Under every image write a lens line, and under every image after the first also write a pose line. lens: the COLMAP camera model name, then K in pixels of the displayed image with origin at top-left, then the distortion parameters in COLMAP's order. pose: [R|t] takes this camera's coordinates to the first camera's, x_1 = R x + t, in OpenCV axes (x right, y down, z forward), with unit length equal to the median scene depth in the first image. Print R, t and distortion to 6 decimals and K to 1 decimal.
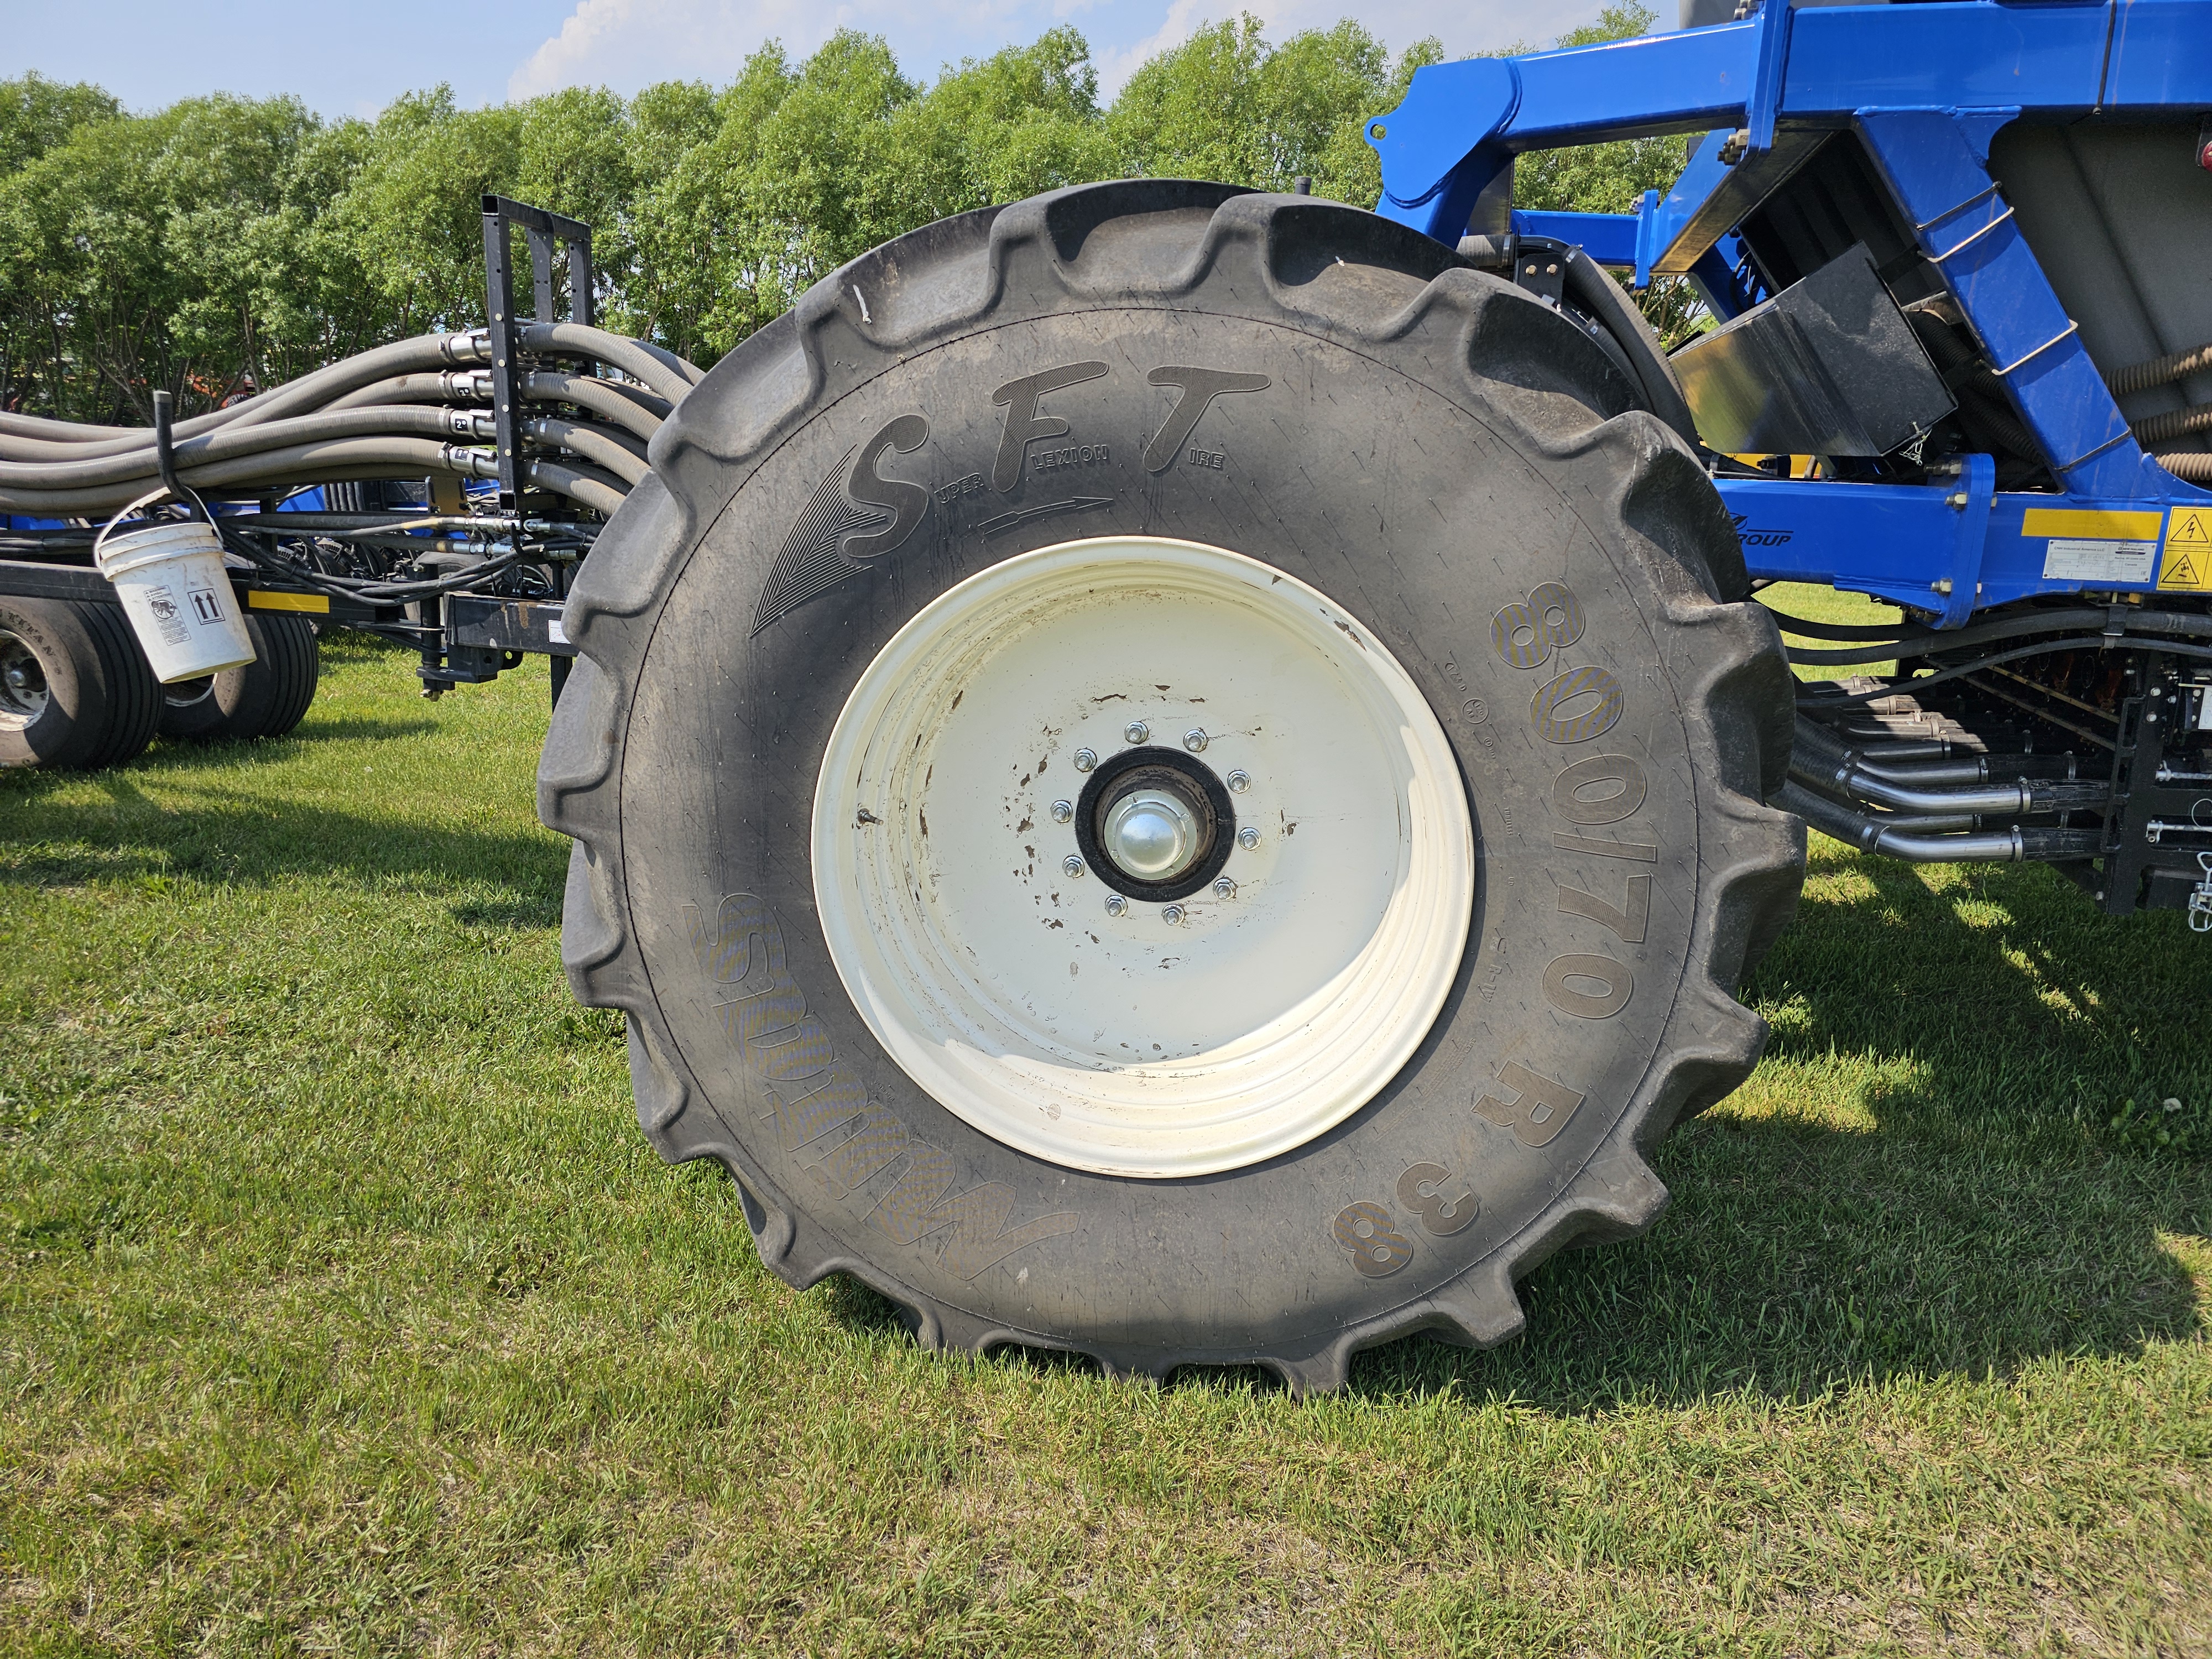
lens RADIAL K [[1495.3, 0, 1113.4], [0, 1495.3, 807.5], [0, 0, 1]] dist [0.006290, 0.000495]
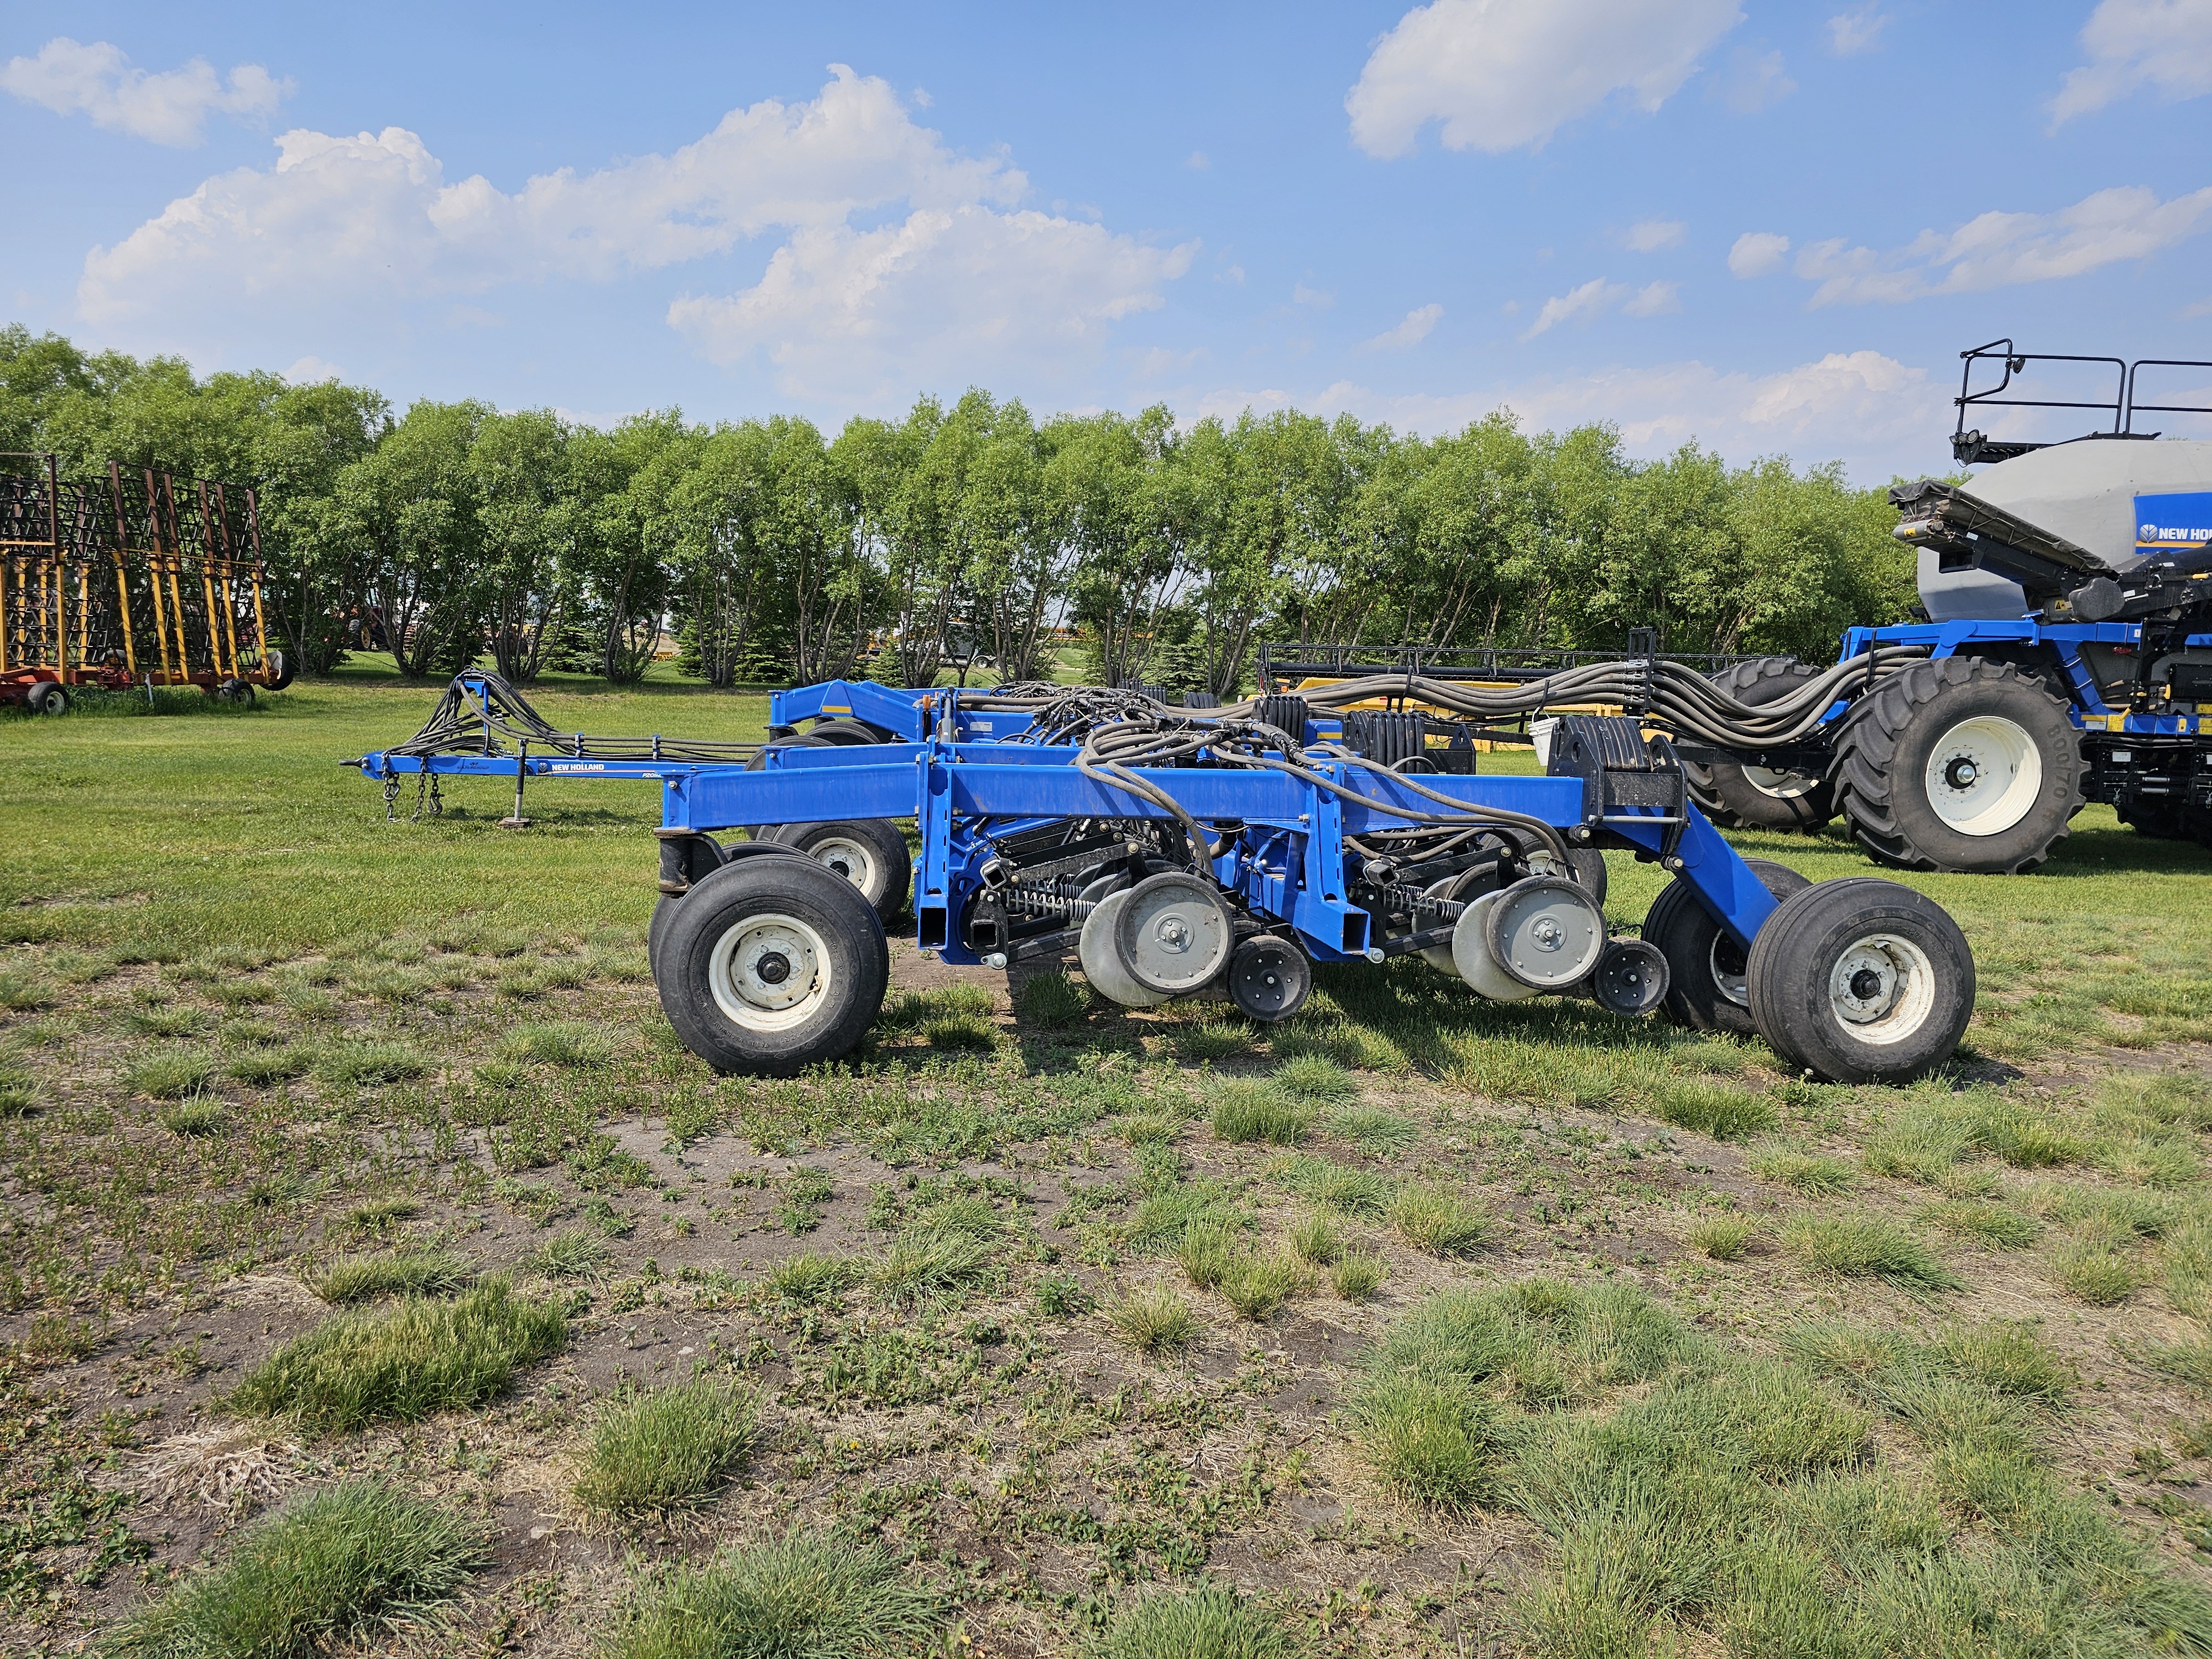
lens RADIAL K [[1499.4, 0, 1102.7], [0, 1499.4, 822.8], [0, 0, 1]] dist [0.071278, -0.058957]
pose [[0.970038, -0.007513, 0.242837, -4.140641], [0.040931, 0.990289, -0.132864, 0.761297], [-0.239480, 0.138823, 0.960925, -3.325373]]
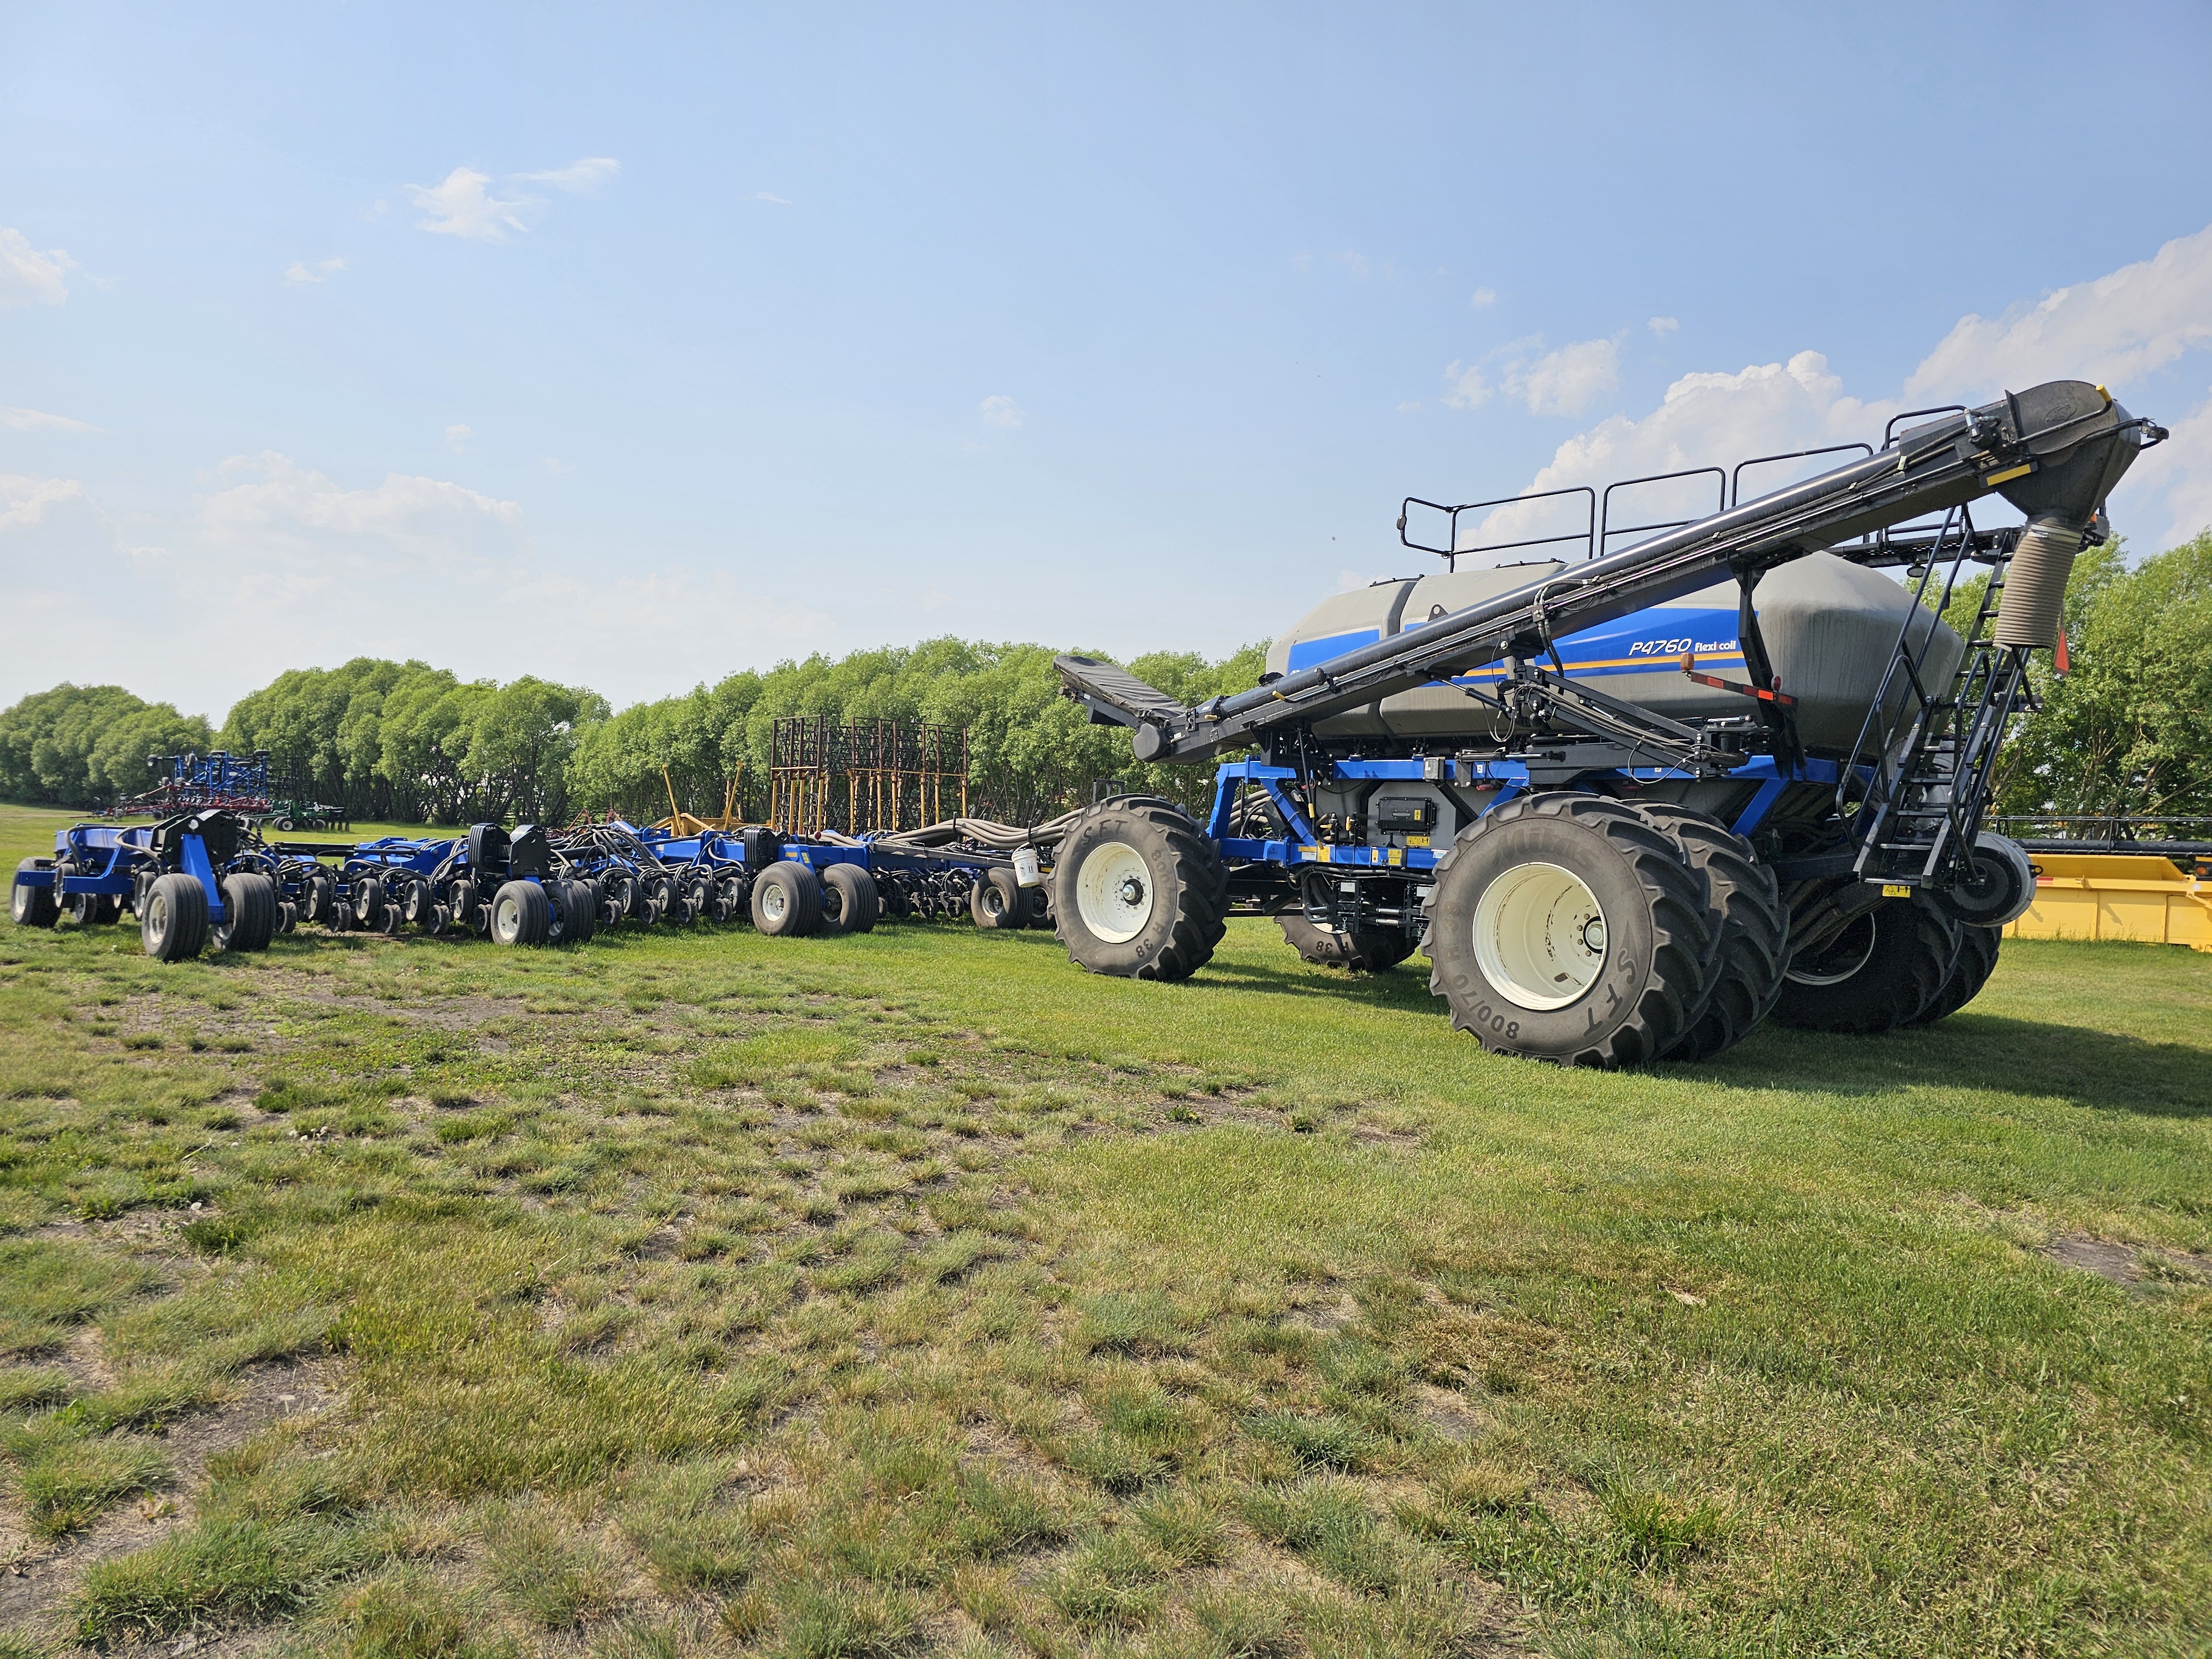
lens RADIAL K [[1454.2, 0, 1099.6], [0, 1454.2, 819.6], [0, 0, 1]] dist [0.145815, -0.122645]
pose [[0.833061, 0.008543, -0.553114, 3.199324], [-0.154063, 0.963903, -0.217152, 1.038147], [0.531294, 0.266115, 0.804307, -3.919579]]
